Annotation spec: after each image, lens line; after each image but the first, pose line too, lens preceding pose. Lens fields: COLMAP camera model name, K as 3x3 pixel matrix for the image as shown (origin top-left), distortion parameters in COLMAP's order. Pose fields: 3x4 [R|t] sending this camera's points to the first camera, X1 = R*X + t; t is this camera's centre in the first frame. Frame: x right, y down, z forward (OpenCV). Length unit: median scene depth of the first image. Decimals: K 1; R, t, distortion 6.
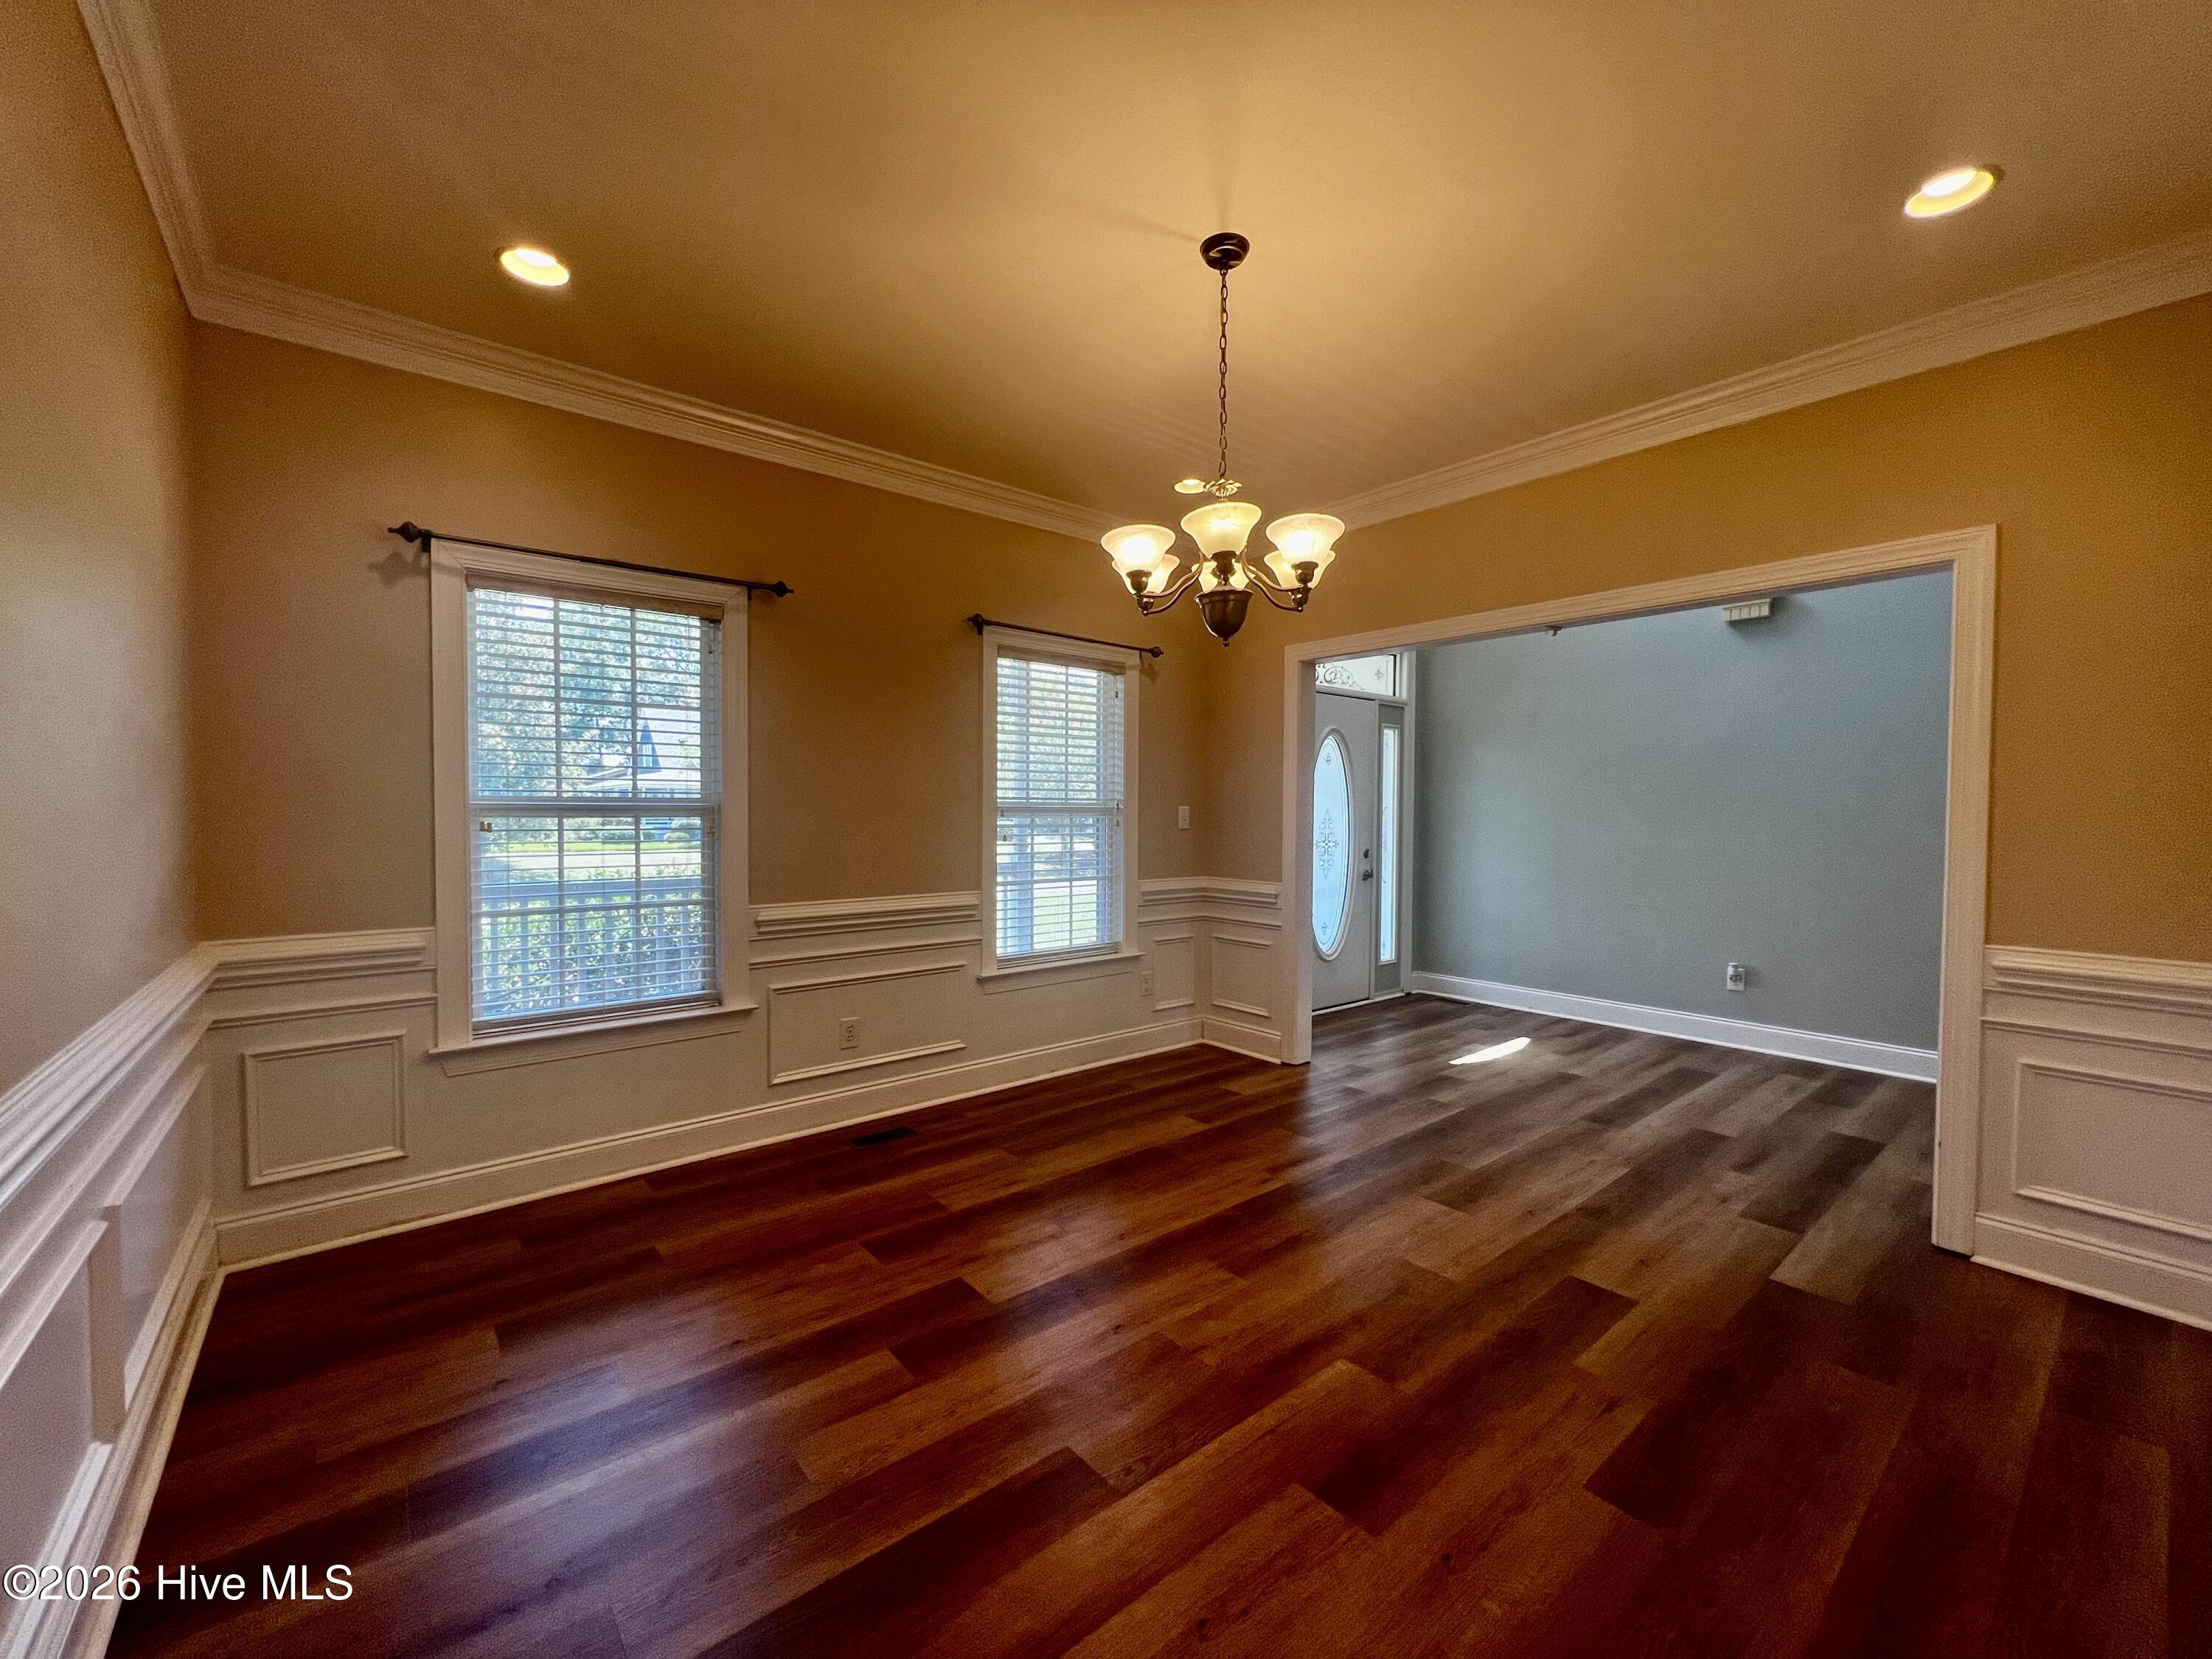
lens RADIAL K [[889.0, 0, 1105.8], [0, 889.0, 835.1], [0, 0, 1]] dist [-0.001321, 0.000263]
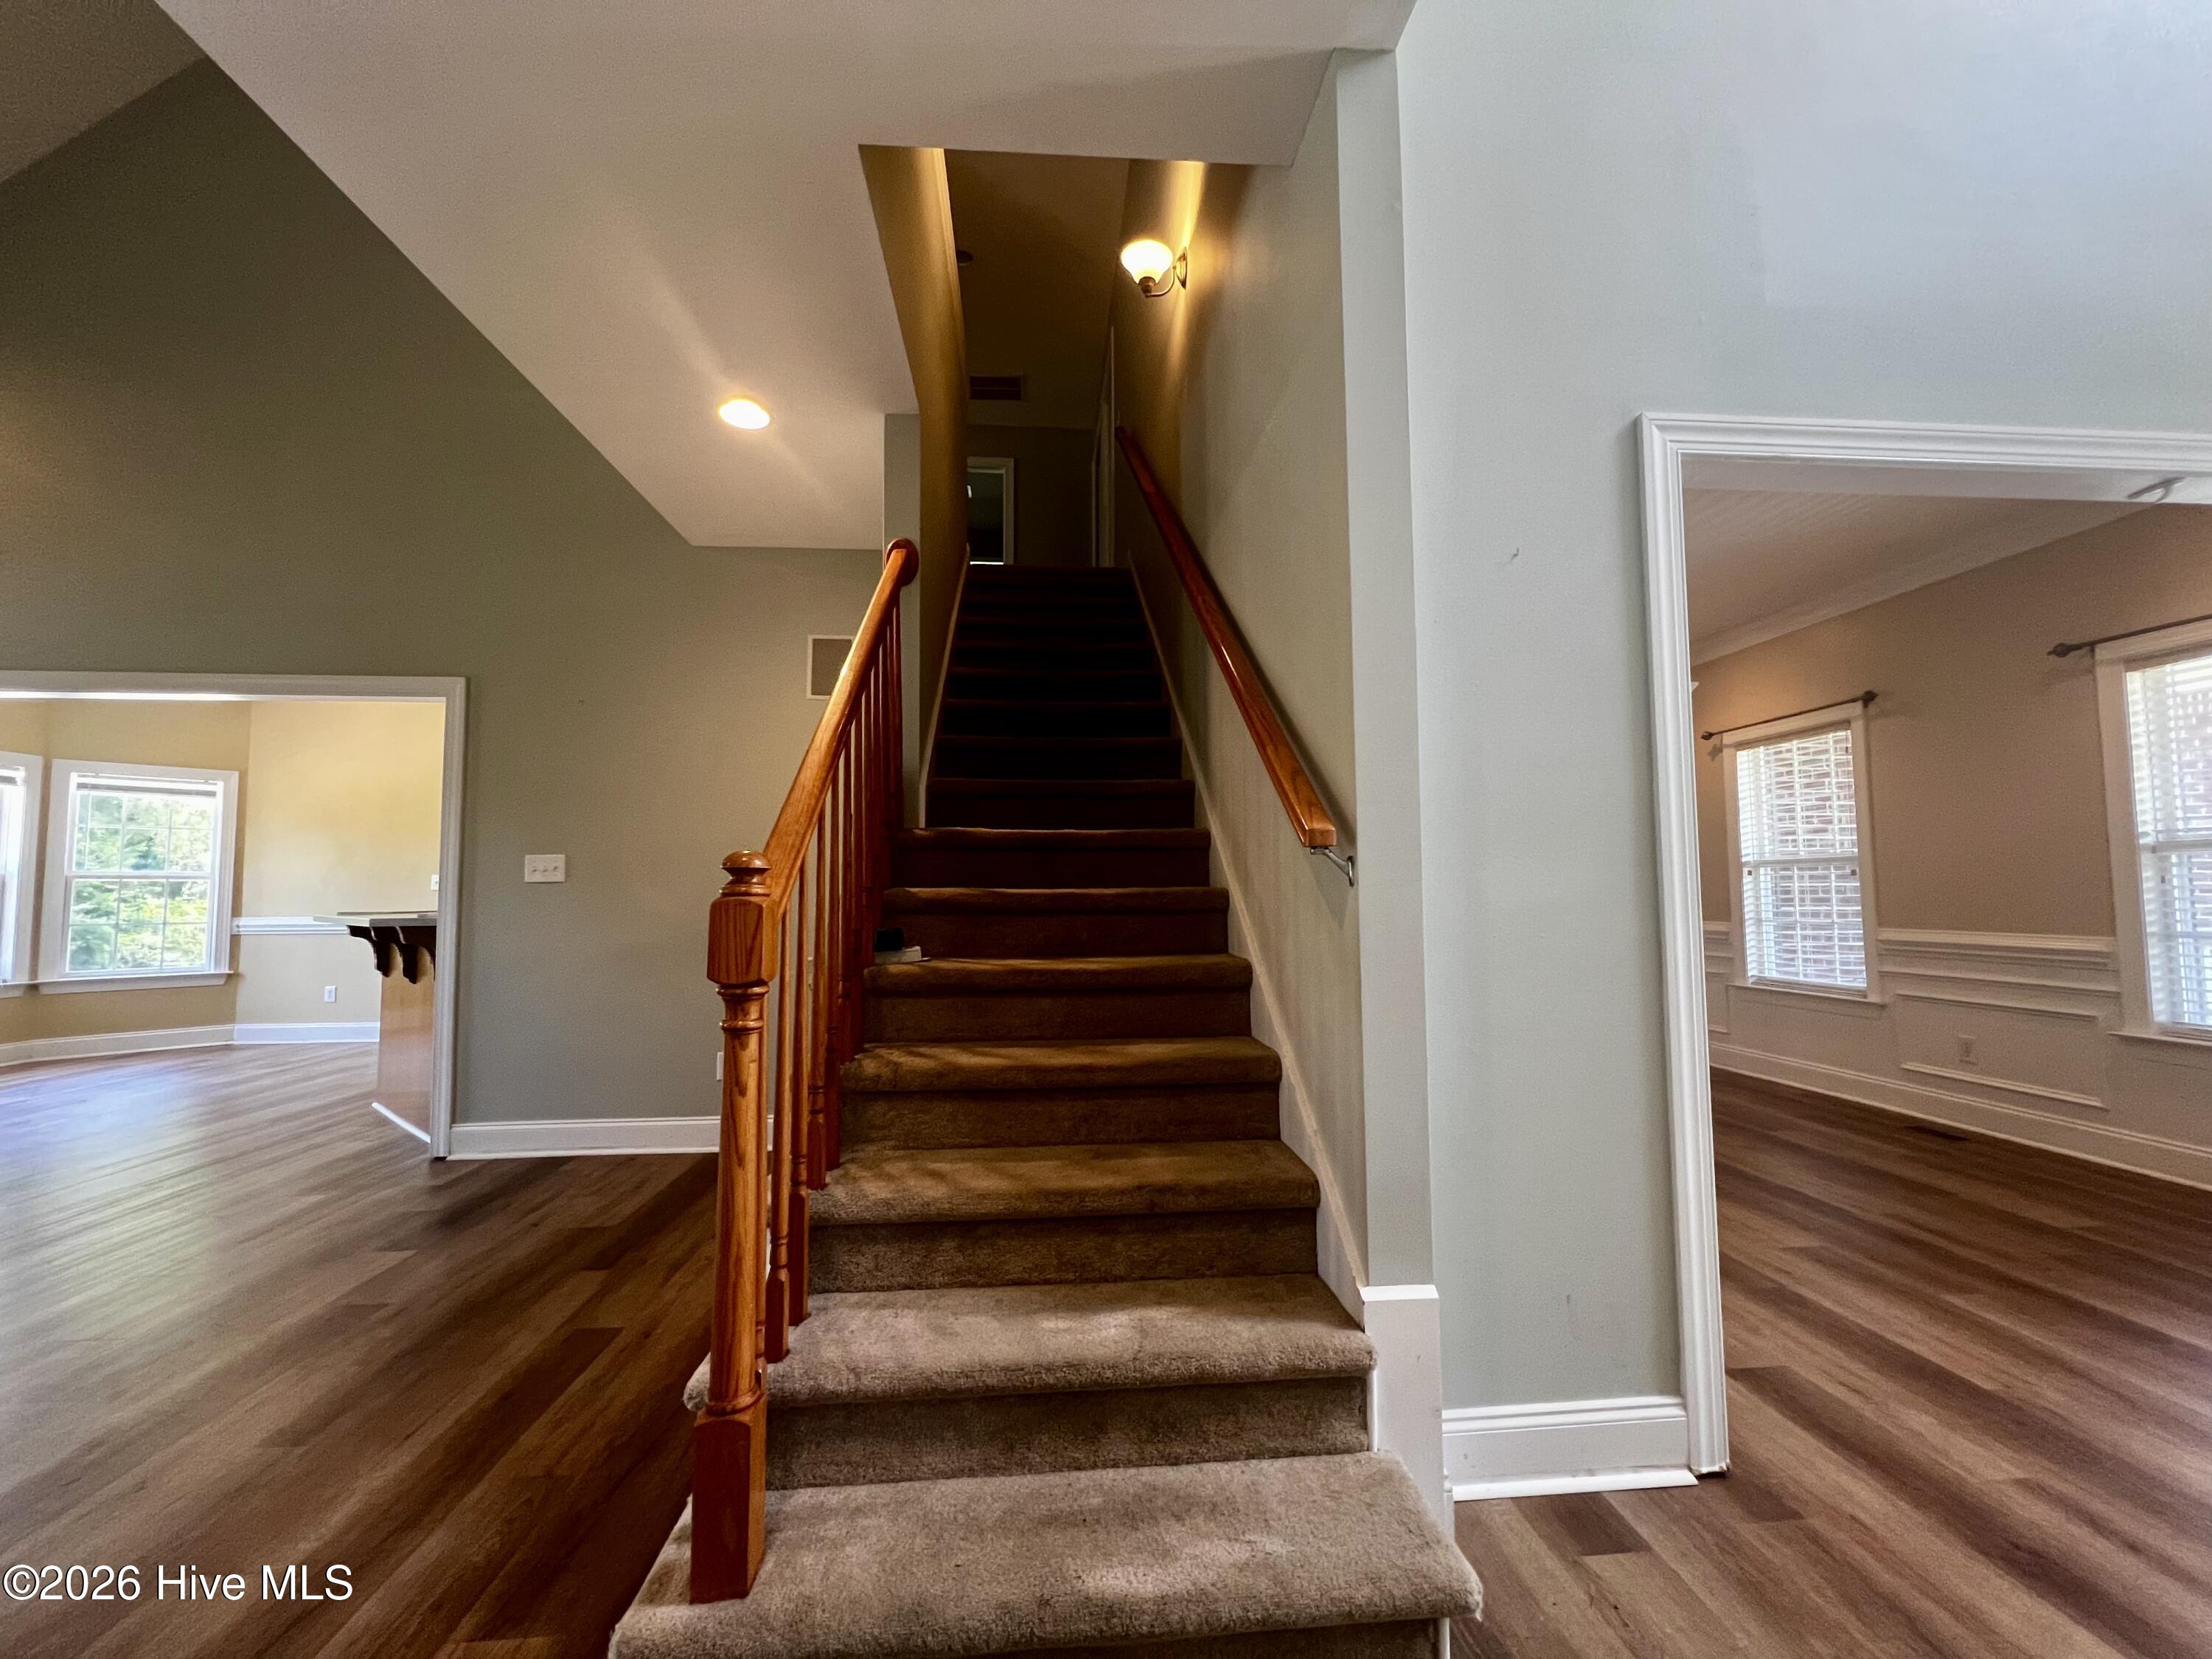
lens RADIAL K [[889.0, 0, 1105.8], [0, 889.0, 835.1], [0, 0, 1]] dist [-0.001321, 0.000263]
pose [[-0.573850, -0.053421, -0.817216, 1.436055], [-0.019740, 0.998483, -0.051408, 0.031727], [0.818722, -0.013369, -0.574034, 0.833907]]
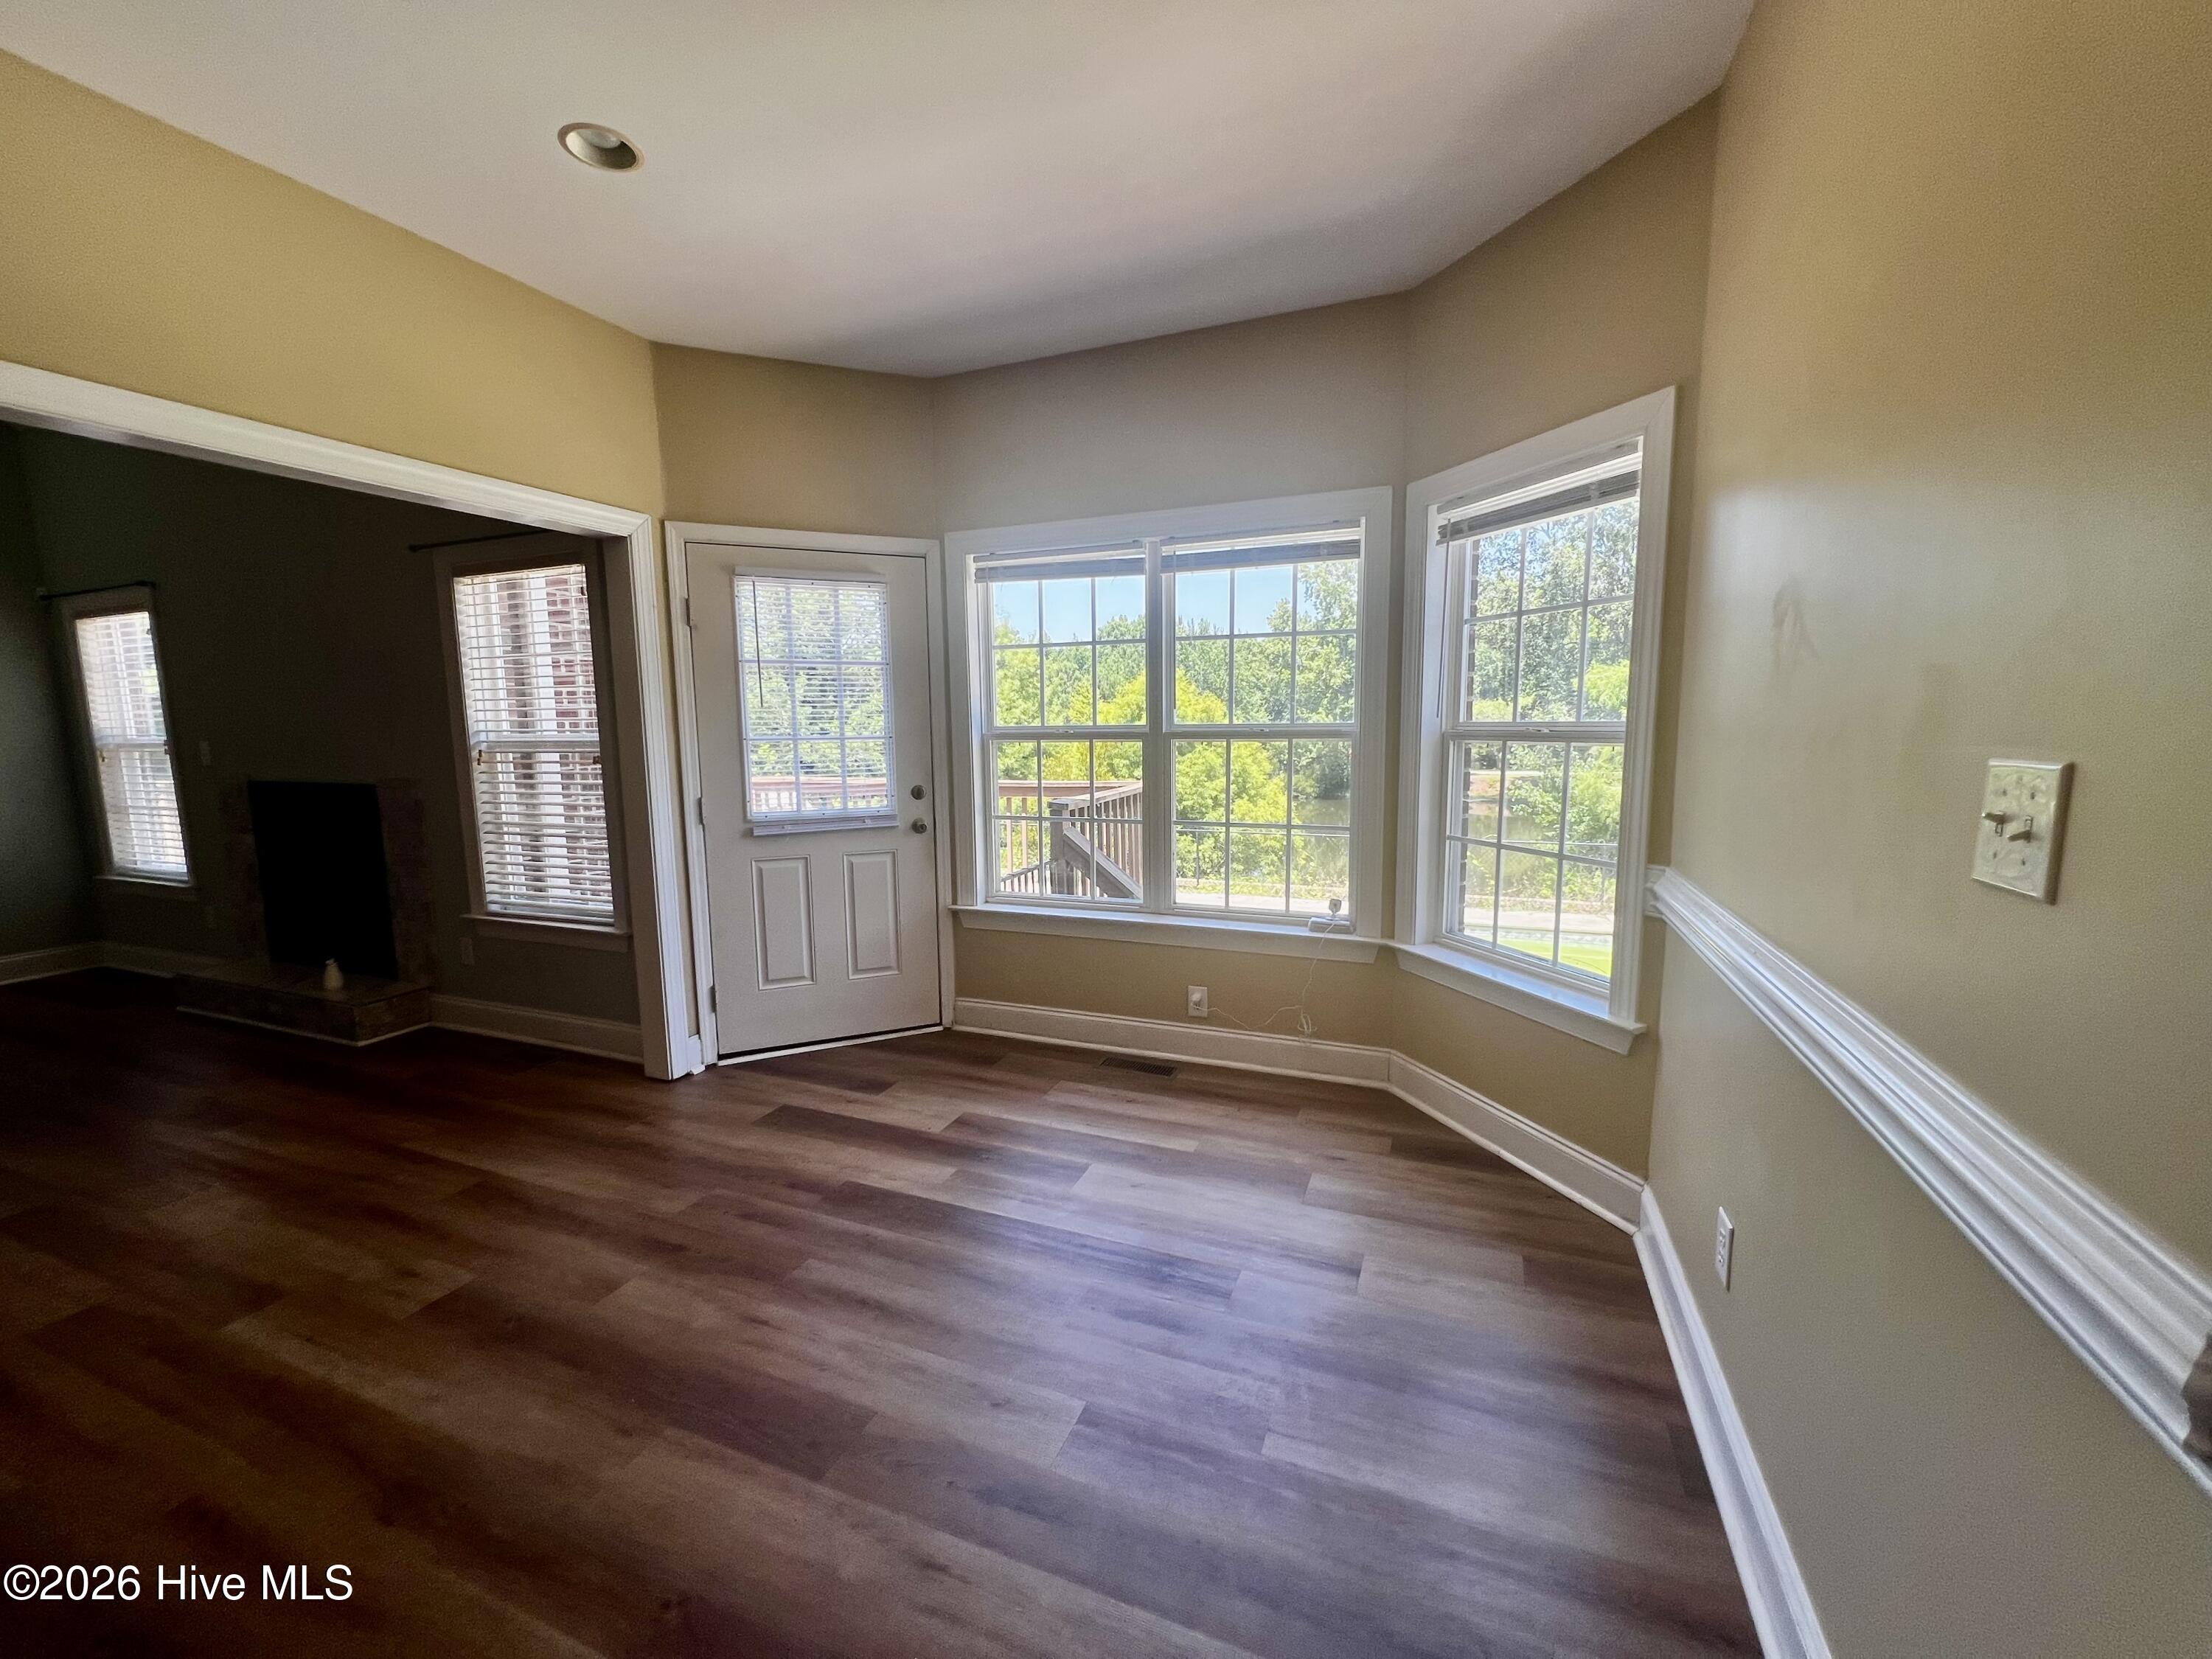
lens RADIAL K [[889.0, 0, 1105.8], [0, 889.0, 835.1], [0, 0, 1]] dist [-0.001321, 0.000263]
pose [[-0.472284, -0.109714, 0.874592, 0.501931], [0.037092, 0.988871, 0.144080, 0.023886], [-0.880666, 0.100487, -0.462959, -1.392832]]
